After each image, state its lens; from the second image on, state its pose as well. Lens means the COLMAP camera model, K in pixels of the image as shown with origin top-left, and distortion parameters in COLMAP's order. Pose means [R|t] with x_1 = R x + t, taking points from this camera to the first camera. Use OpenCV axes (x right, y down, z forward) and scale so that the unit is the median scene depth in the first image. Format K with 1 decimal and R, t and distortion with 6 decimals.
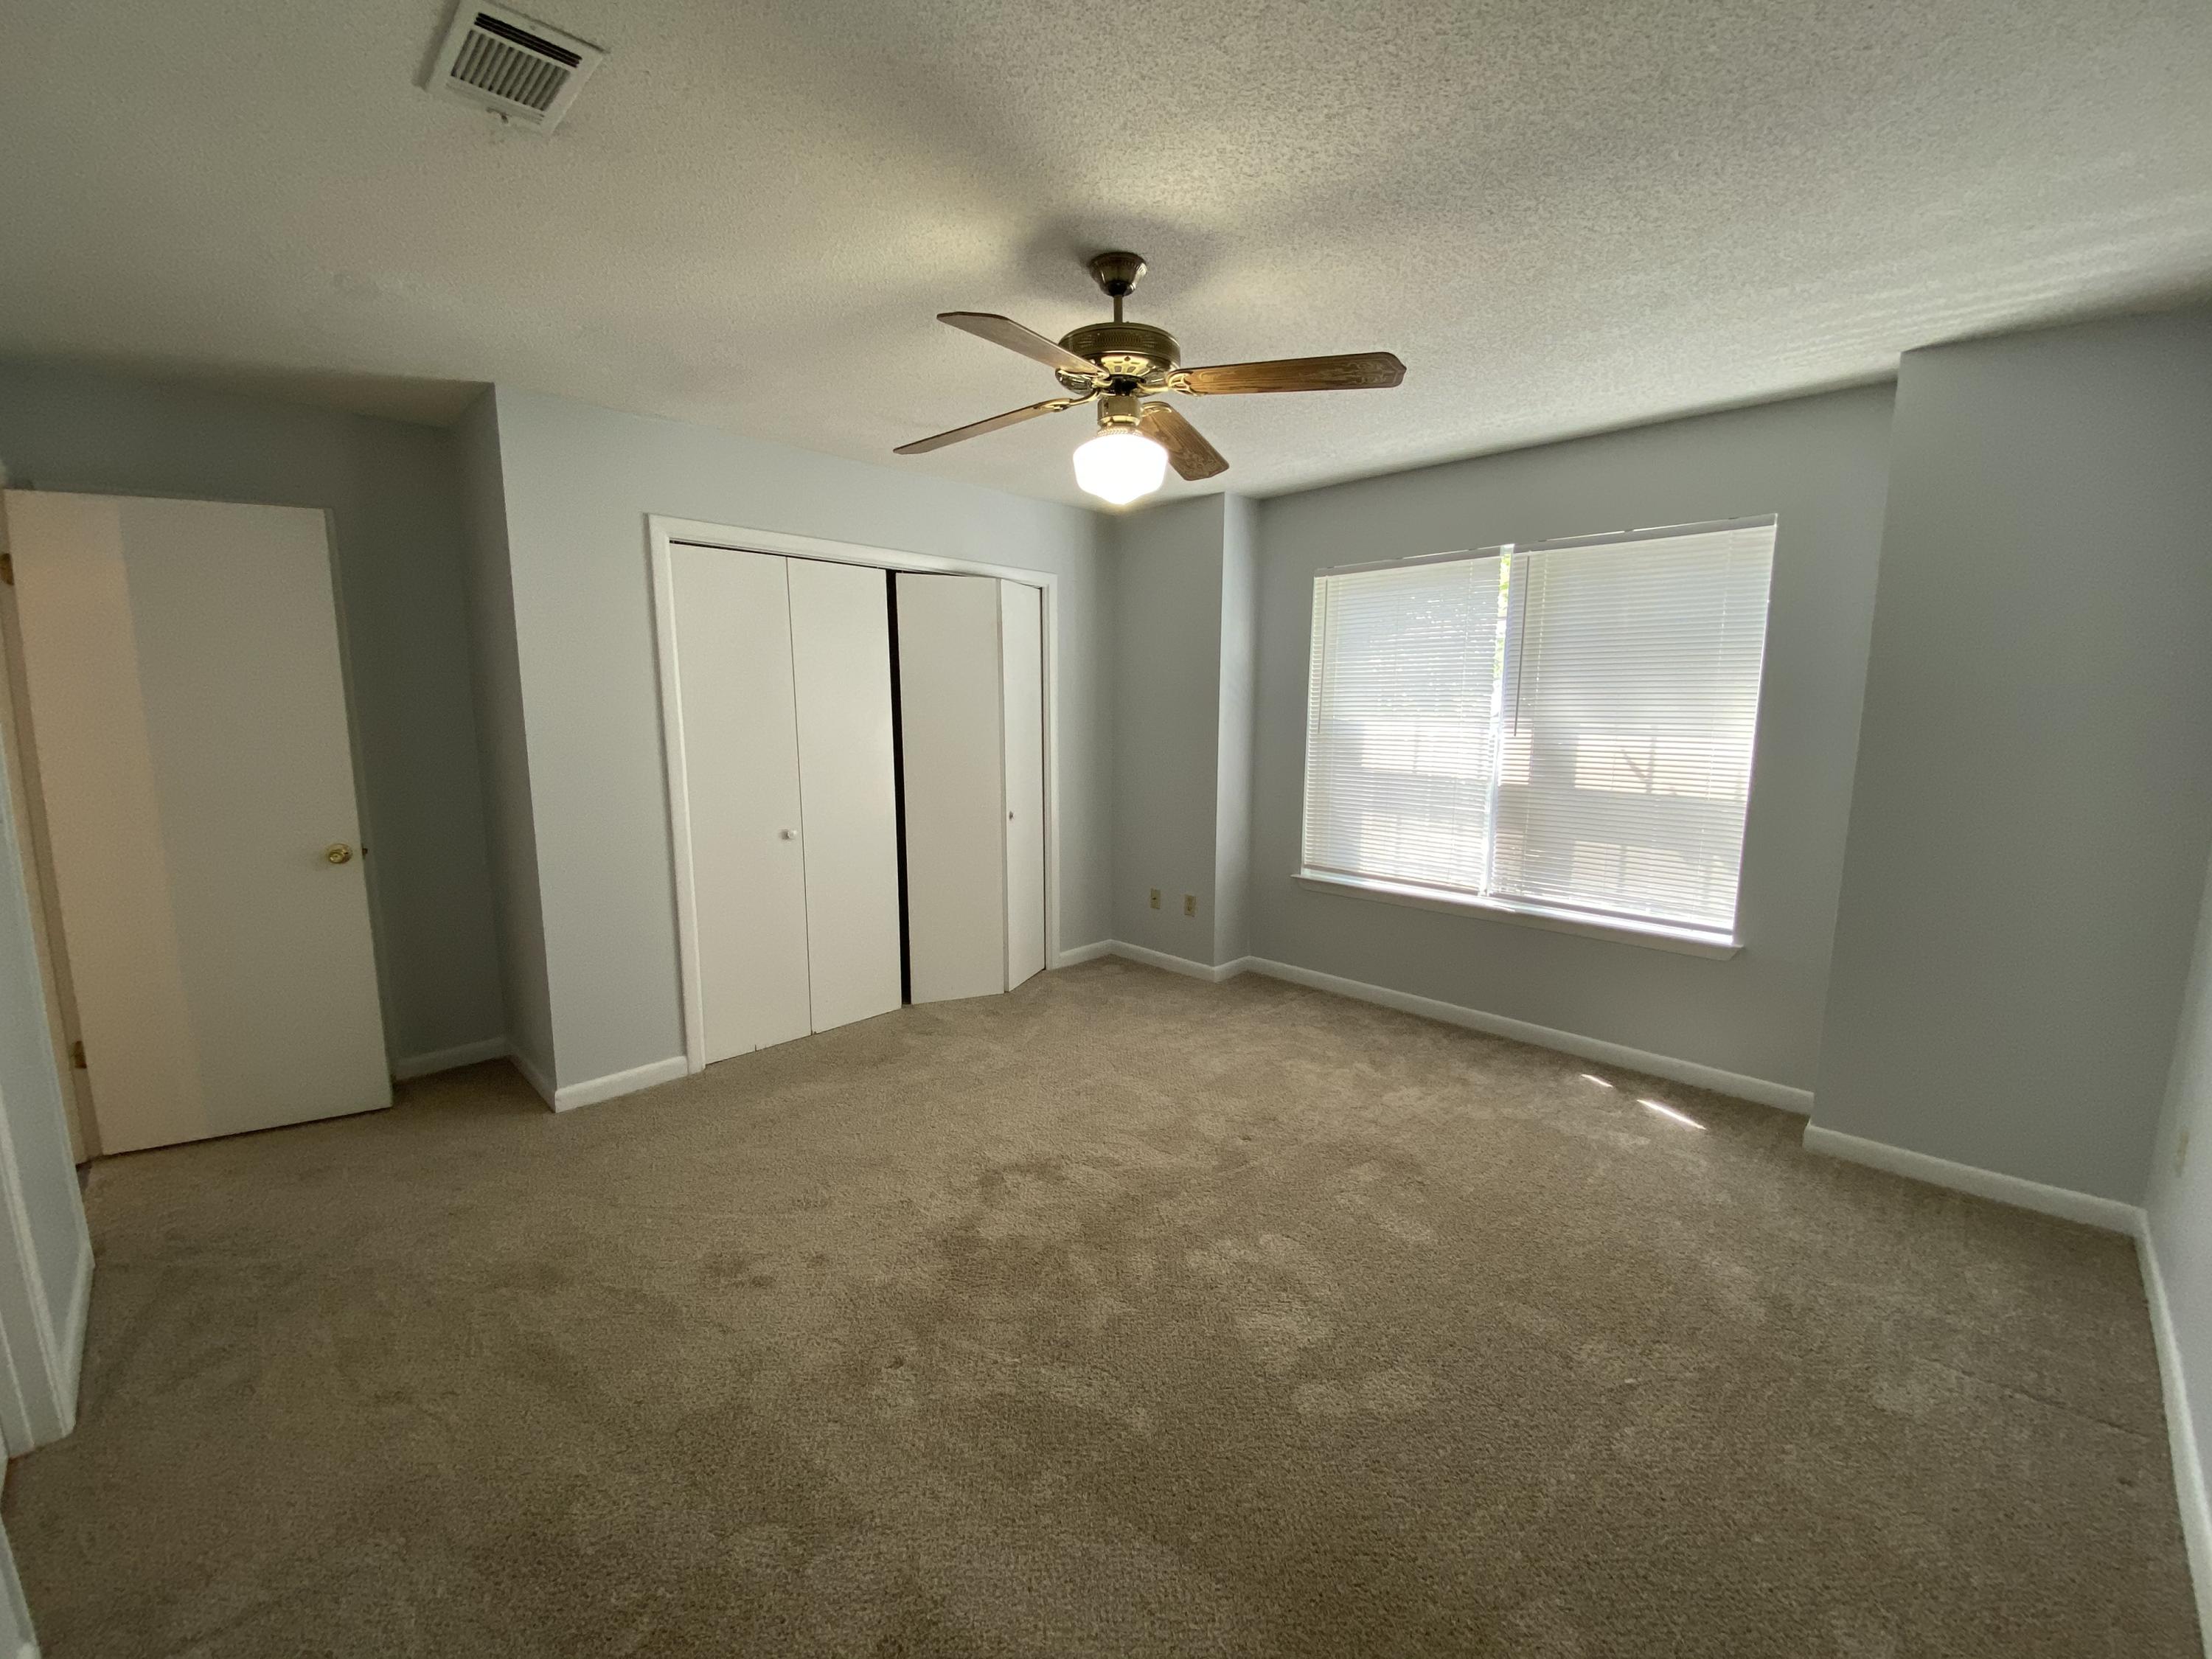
lens RADIAL K [[893.3, 0, 1106.0], [0, 893.3, 829.5], [0, 0, 1]] dist [0.024898, -0.021282]
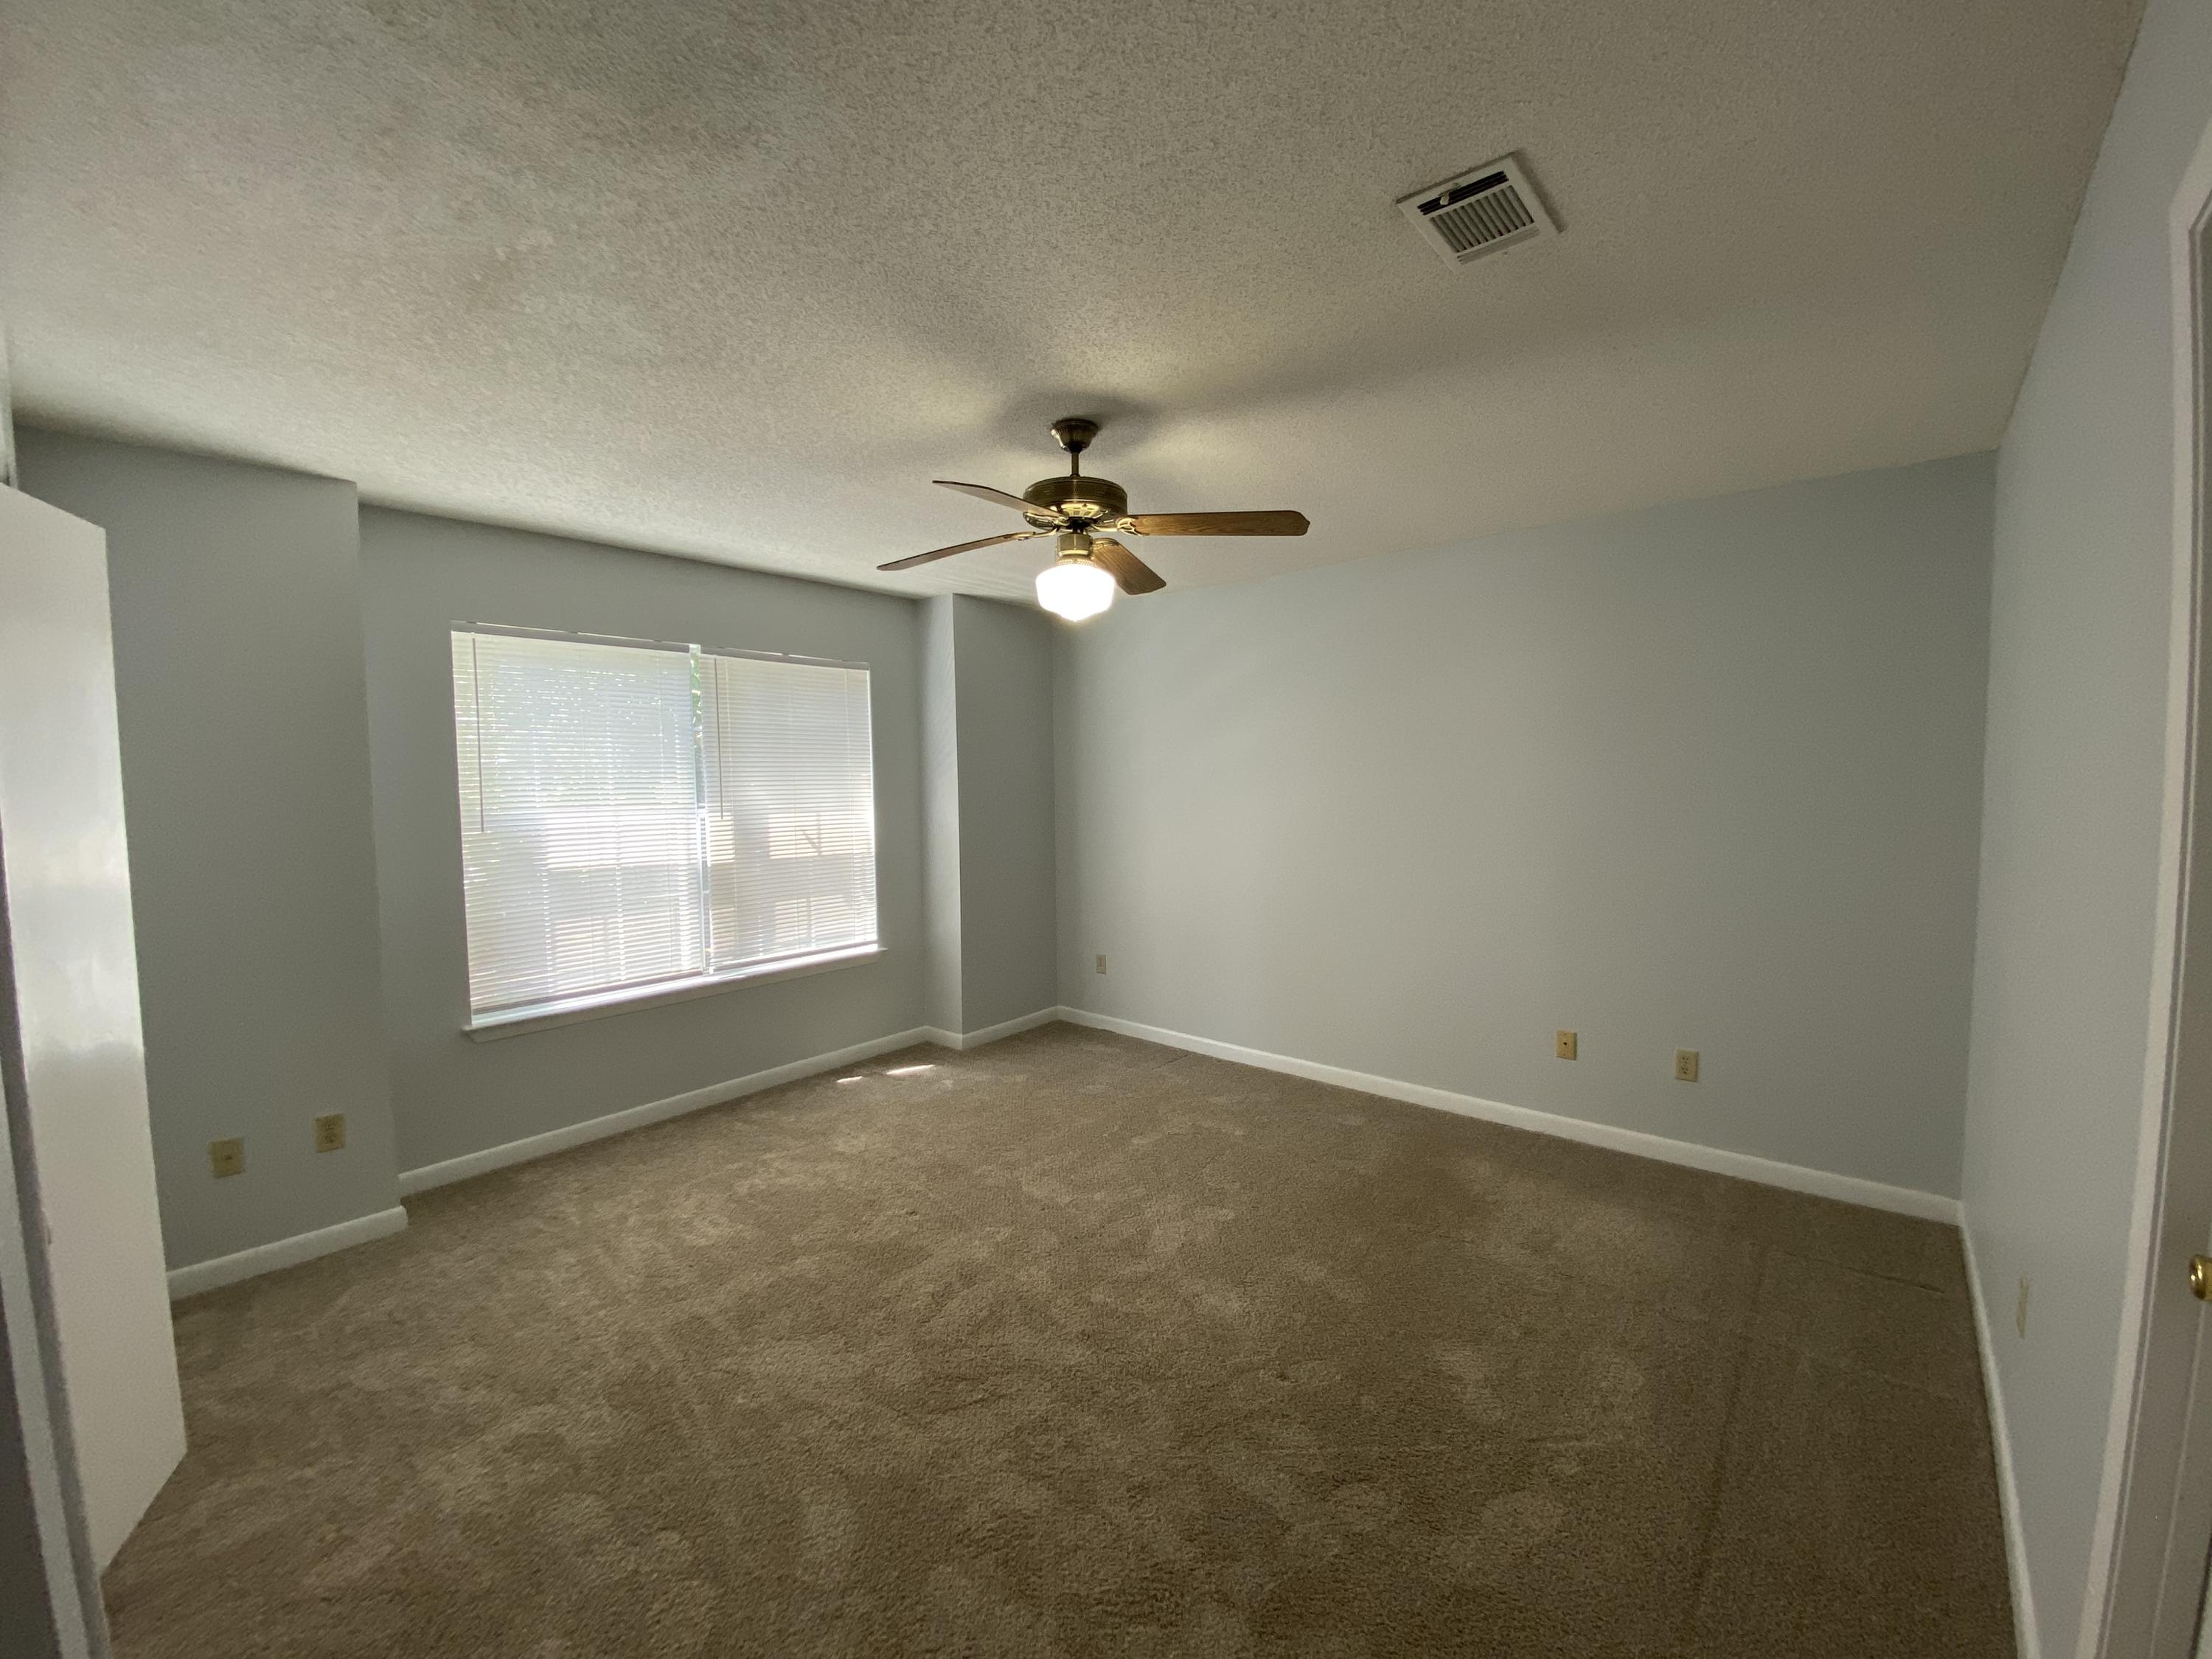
lens RADIAL K [[893.3, 0, 1106.0], [0, 893.3, 829.5], [0, 0, 1]] dist [0.024898, -0.021282]
pose [[-0.088061, -0.057122, 0.994476, -0.685672], [0.156902, 0.985096, 0.070477, -0.097220], [-0.983680, 0.162242, -0.077786, 0.637242]]
